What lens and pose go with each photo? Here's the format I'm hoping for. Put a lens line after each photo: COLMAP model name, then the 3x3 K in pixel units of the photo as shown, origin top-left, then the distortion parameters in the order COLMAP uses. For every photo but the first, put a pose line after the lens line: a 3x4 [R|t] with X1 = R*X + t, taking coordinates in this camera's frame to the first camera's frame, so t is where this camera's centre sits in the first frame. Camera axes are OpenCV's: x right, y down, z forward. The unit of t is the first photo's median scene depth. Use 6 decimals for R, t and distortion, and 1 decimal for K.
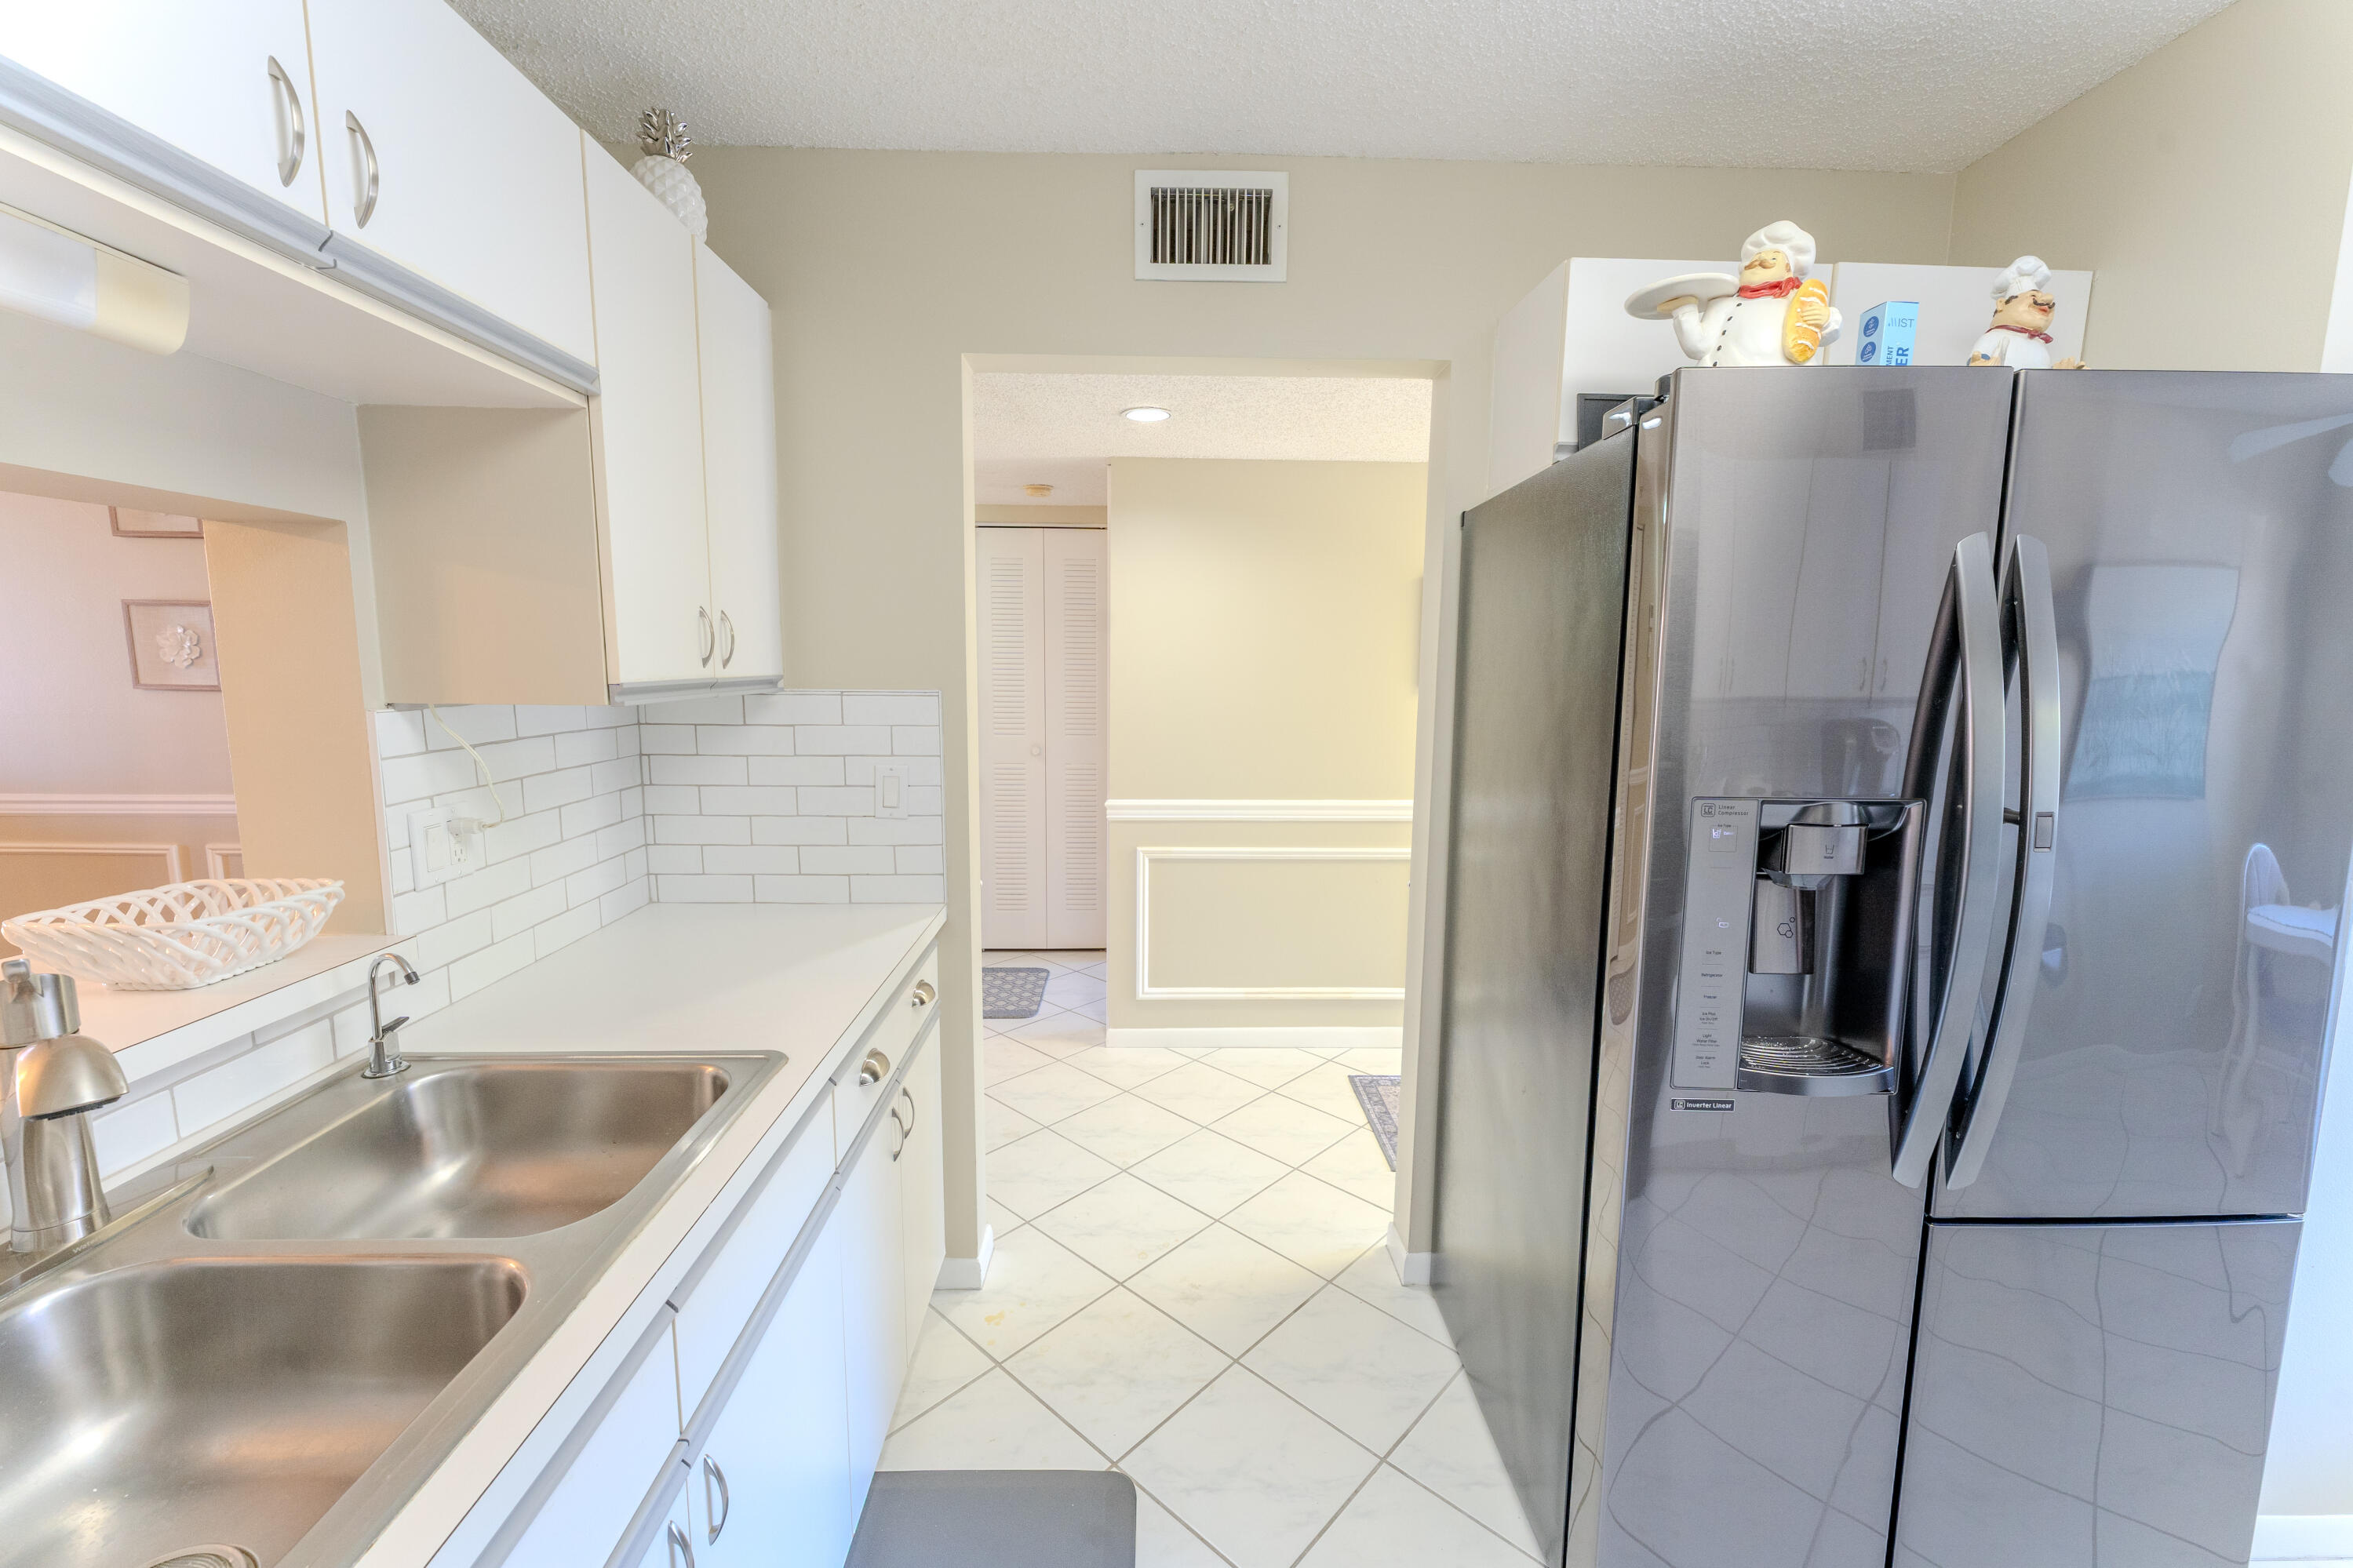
lens RADIAL K [[946.3, 0, 1168.5], [0, 946.3, 779.9], [0, 0, 1]] dist [-0.003927, 0.000020]
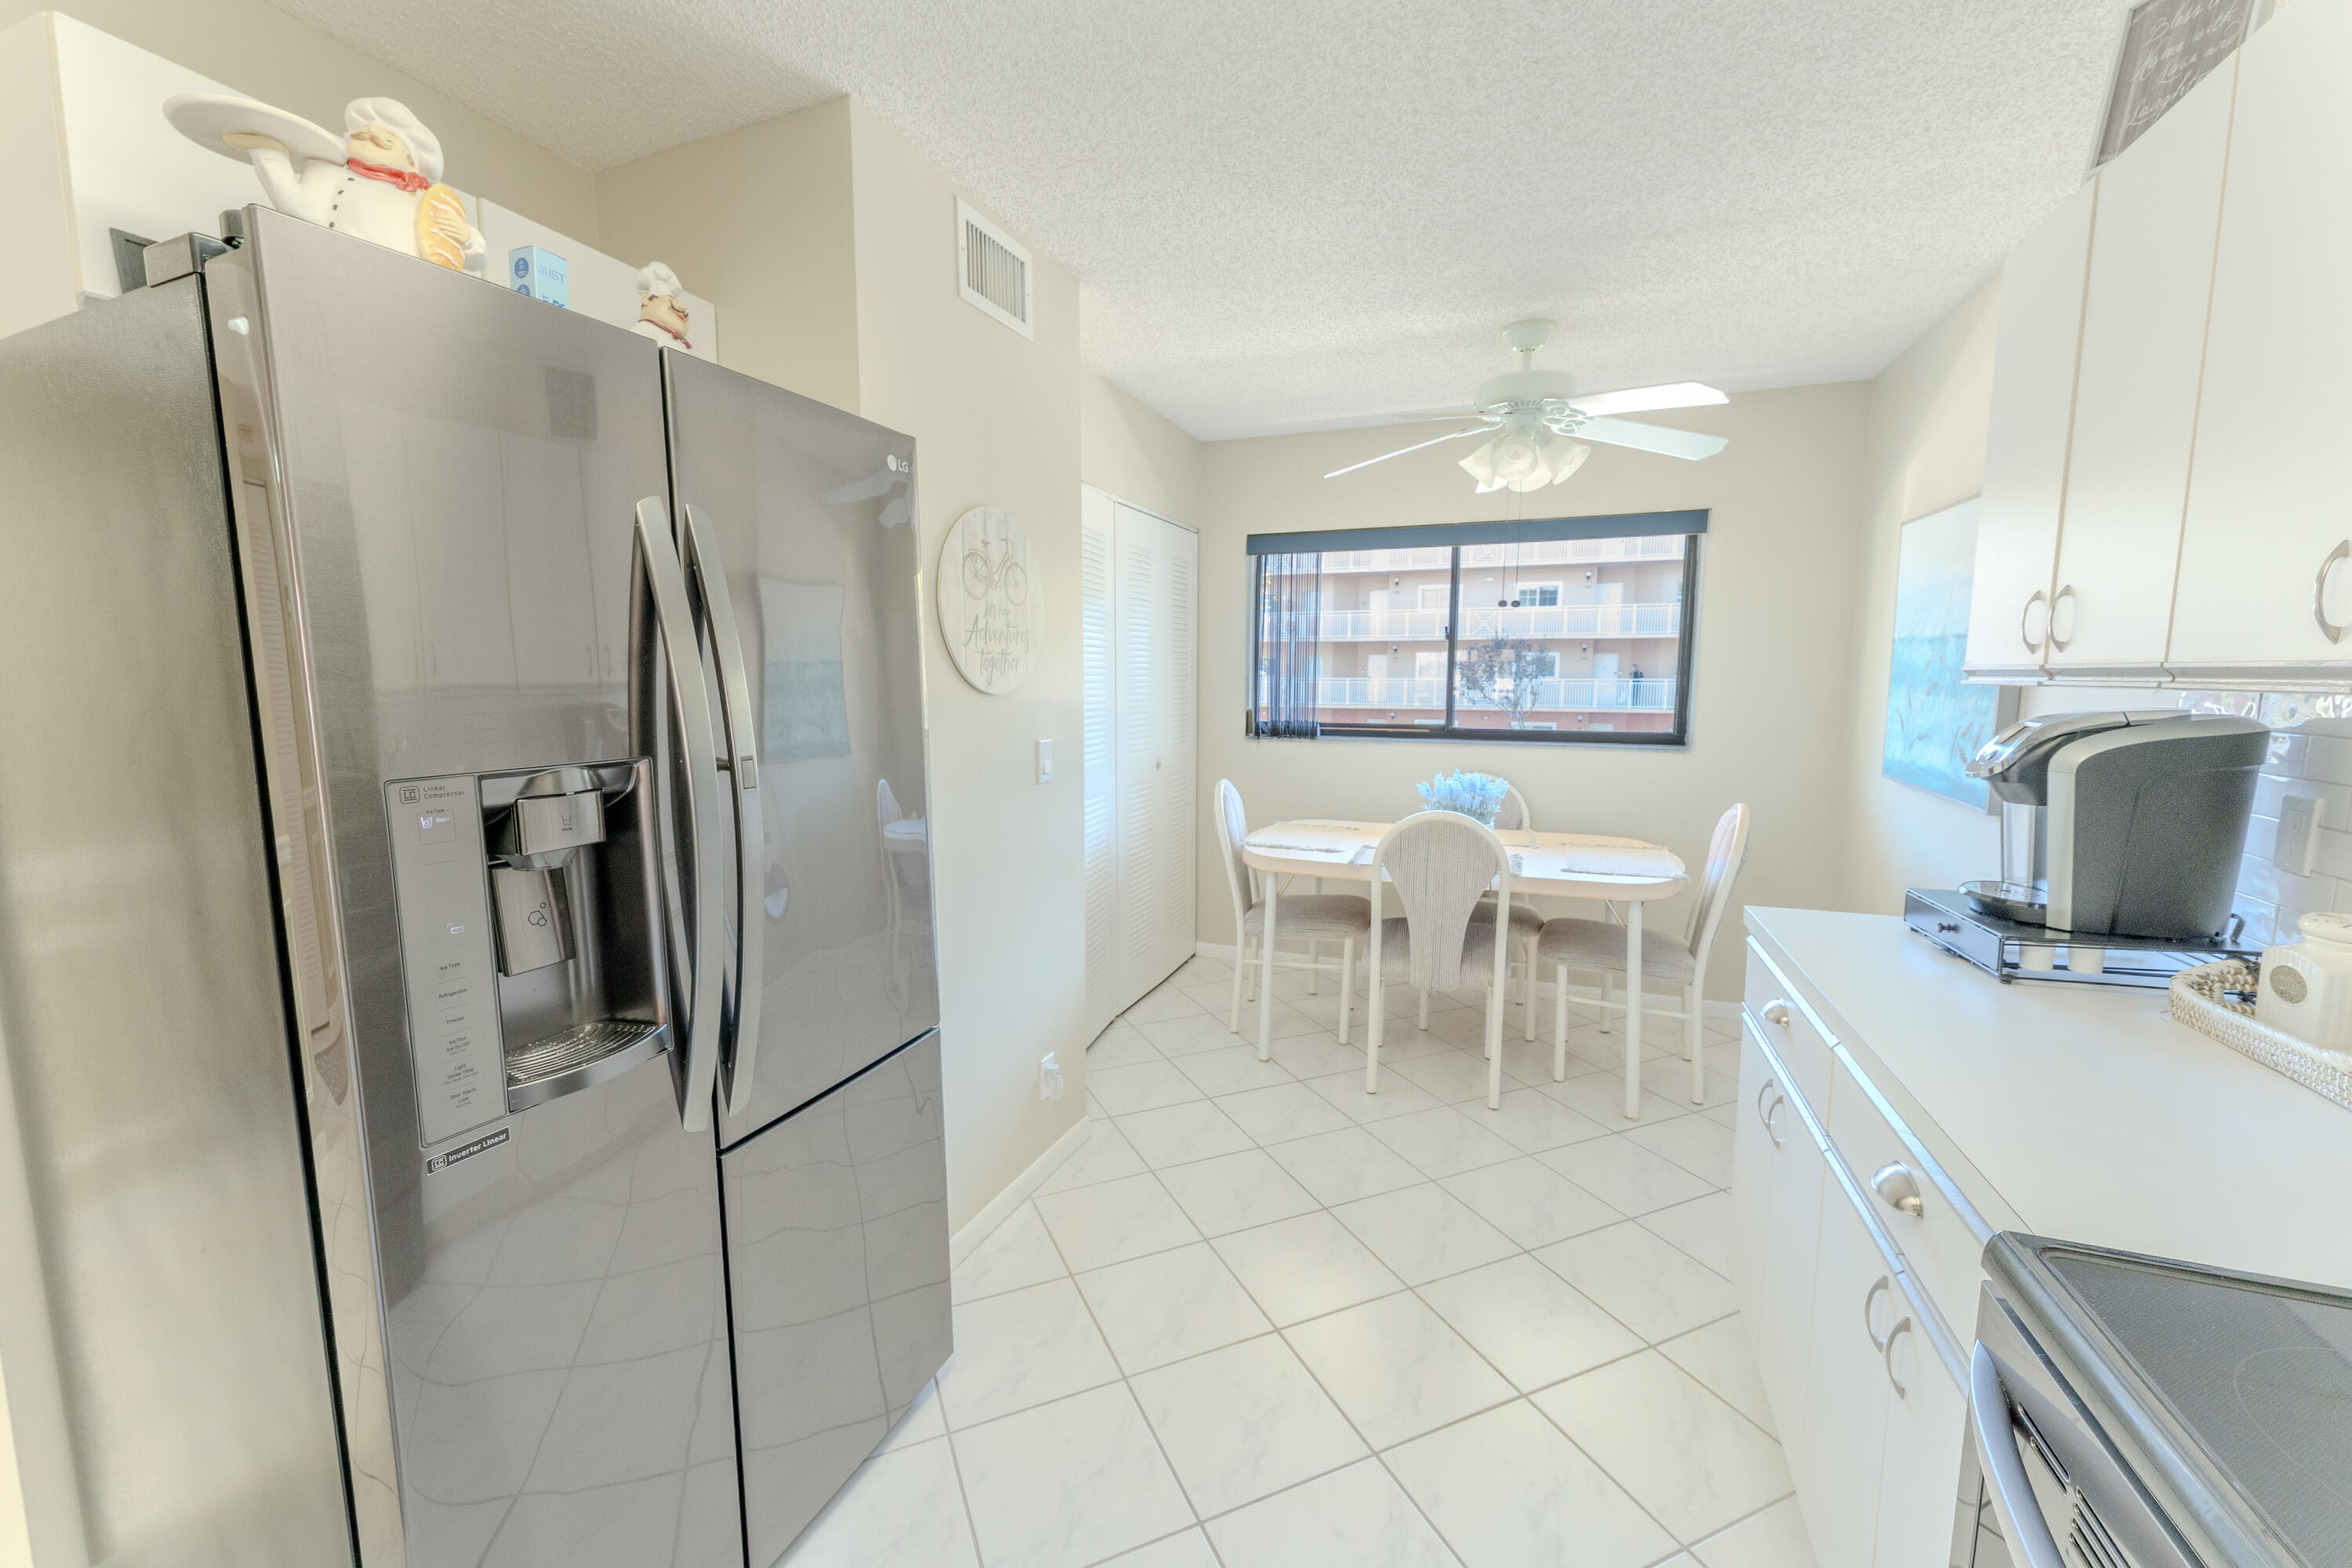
lens RADIAL K [[946.0, 0, 1168.0], [0, 946.0, 779.9], [0, 0, 1]] dist [-0.003927, 0.000020]
pose [[0.396271, -0.118597, 0.910442, 0.088936], [0.123021, 0.989539, 0.075356, 0.034682], [-0.909854, 0.082142, 0.406715, 0.077743]]
